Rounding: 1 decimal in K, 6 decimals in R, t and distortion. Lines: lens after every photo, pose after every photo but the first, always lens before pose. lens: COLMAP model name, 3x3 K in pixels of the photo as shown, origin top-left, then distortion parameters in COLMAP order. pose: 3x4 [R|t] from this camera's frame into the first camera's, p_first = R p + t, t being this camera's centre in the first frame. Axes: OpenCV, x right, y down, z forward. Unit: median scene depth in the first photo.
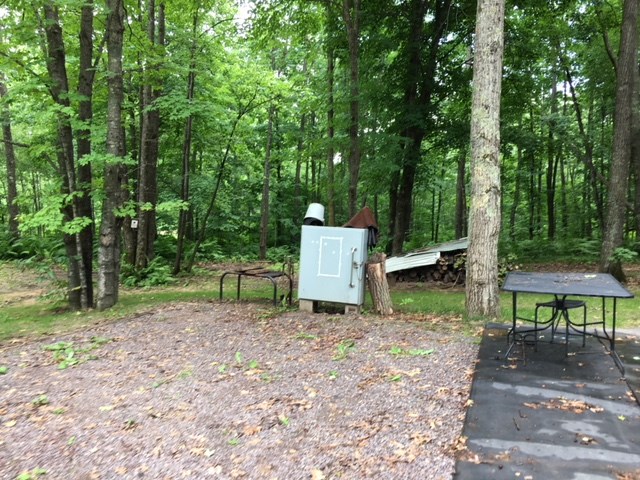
lens RADIAL K [[547.5, 0, 321.2], [0, 547.5, 251.0], [0, 0, 1]] dist [0.035680, -0.004335]
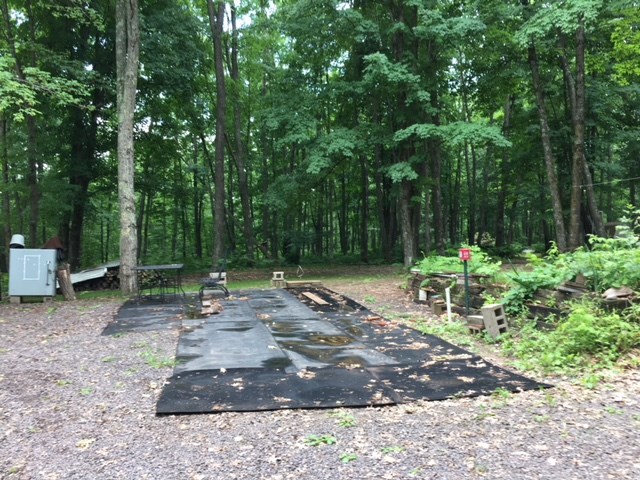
lens RADIAL K [[547.5, 0, 321.2], [0, 547.5, 251.0], [0, 0, 1]] dist [0.035680, -0.004335]
pose [[0.837428, -0.031748, 0.545625, -0.146308], [0.061224, 0.997477, -0.035927, 0.068535], [-0.543108, 0.063492, 0.837259, -0.771427]]
